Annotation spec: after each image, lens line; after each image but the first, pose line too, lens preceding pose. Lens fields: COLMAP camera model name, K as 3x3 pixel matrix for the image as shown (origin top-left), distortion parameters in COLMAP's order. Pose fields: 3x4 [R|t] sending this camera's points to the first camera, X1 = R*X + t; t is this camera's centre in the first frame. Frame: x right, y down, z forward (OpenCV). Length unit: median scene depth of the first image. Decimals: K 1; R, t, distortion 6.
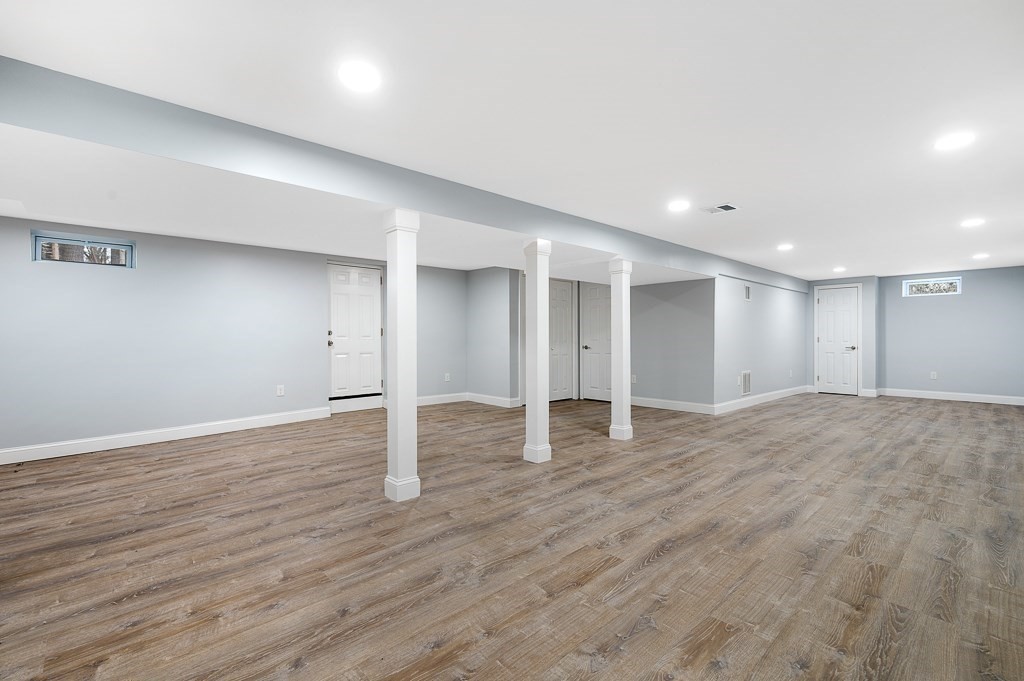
lens RADIAL K [[457.4, 0, 512.0], [0, 457.4, 340.5], [0, 0, 1]] dist [0.002387, 0.000366]
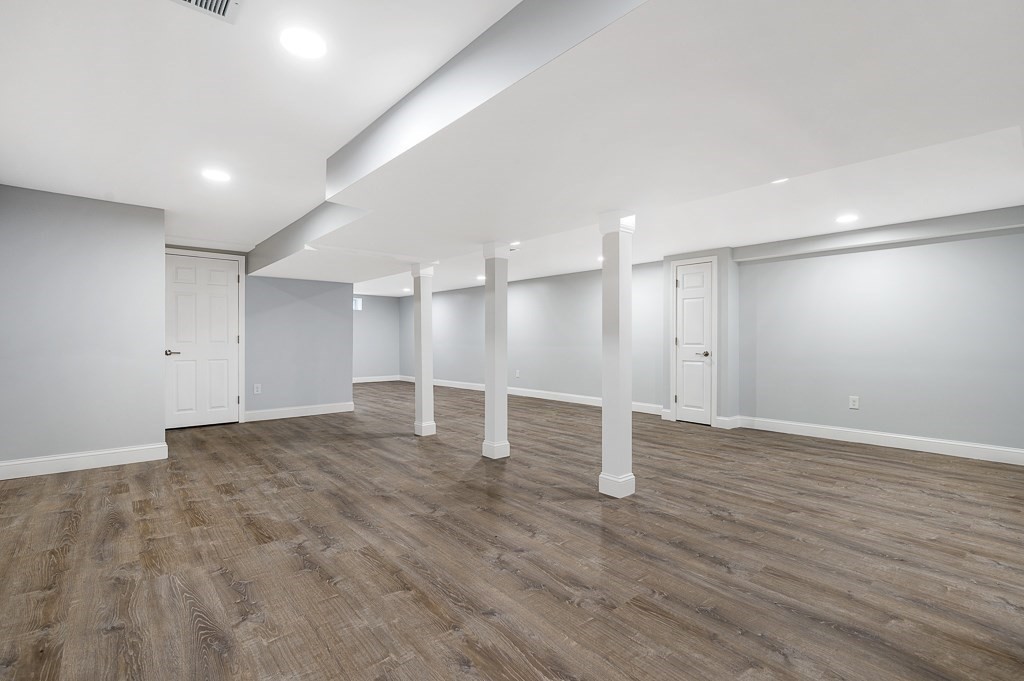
lens RADIAL K [[457.4, 0, 512.0], [0, 457.4, 340.5], [0, 0, 1]] dist [0.002387, 0.000366]
pose [[0.031698, 0.001855, 0.999496, -1.687893], [0.004205, 0.999989, -0.001989, 0.002688], [-0.999489, 0.004266, 0.031690, 1.599366]]
